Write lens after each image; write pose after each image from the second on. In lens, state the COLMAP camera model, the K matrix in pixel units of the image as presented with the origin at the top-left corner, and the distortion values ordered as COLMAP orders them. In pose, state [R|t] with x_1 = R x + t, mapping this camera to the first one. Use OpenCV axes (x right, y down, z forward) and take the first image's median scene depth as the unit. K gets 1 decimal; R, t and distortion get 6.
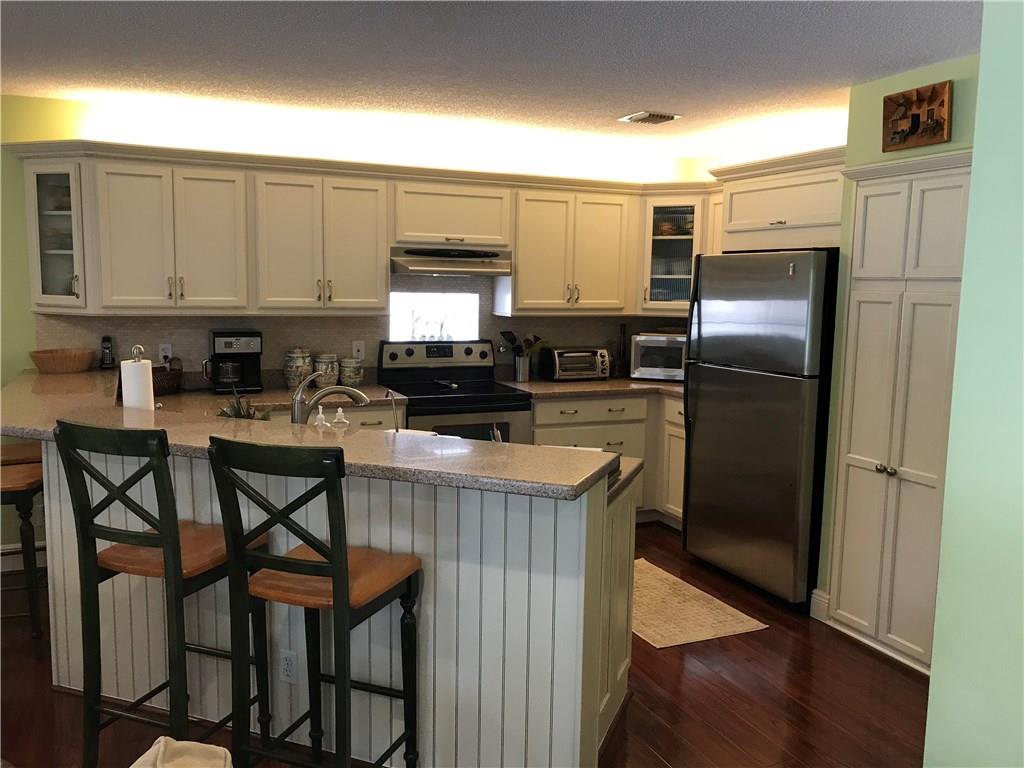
lens RADIAL K [[839.7, 0, 513.1], [0, 839.7, 382.1], [0, 0, 1]] dist [-0.002054, -0.006791]
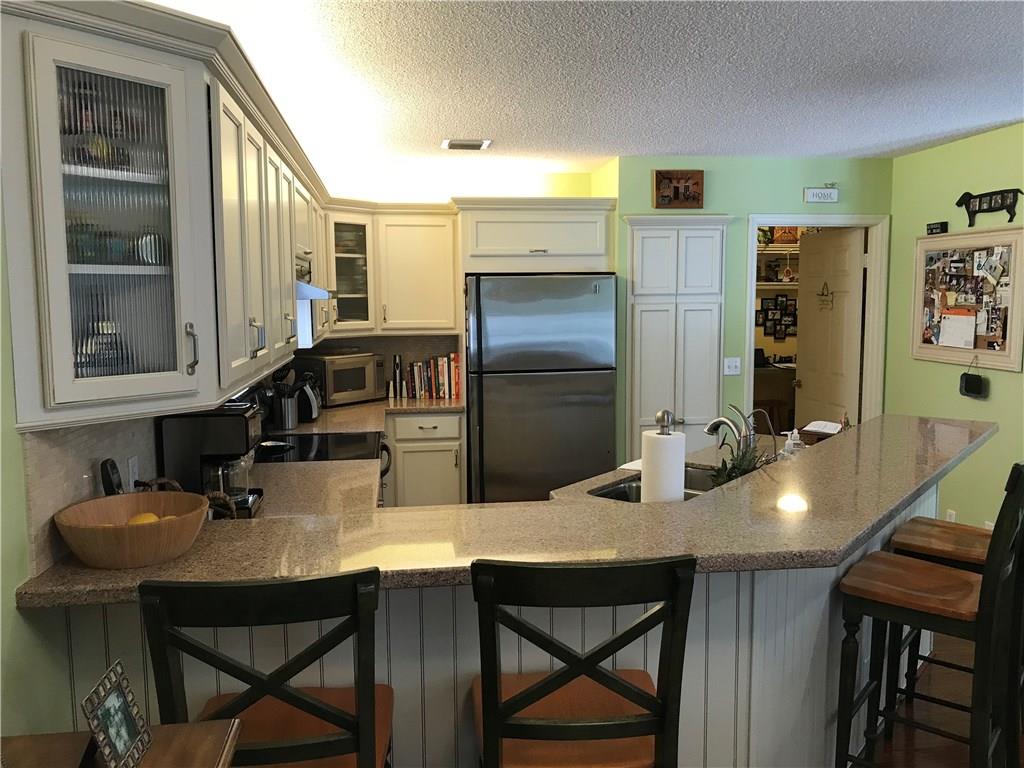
lens RADIAL K [[839.7, 0, 511.7], [0, 839.7, 386.6], [0, 0, 1]] dist [-0.002054, -0.006791]
pose [[0.287332, -0.122525, 0.949962, -0.940865], [0.125943, 0.988007, 0.089338, -0.118355], [-0.949515, 0.093971, 0.299317, 0.750944]]
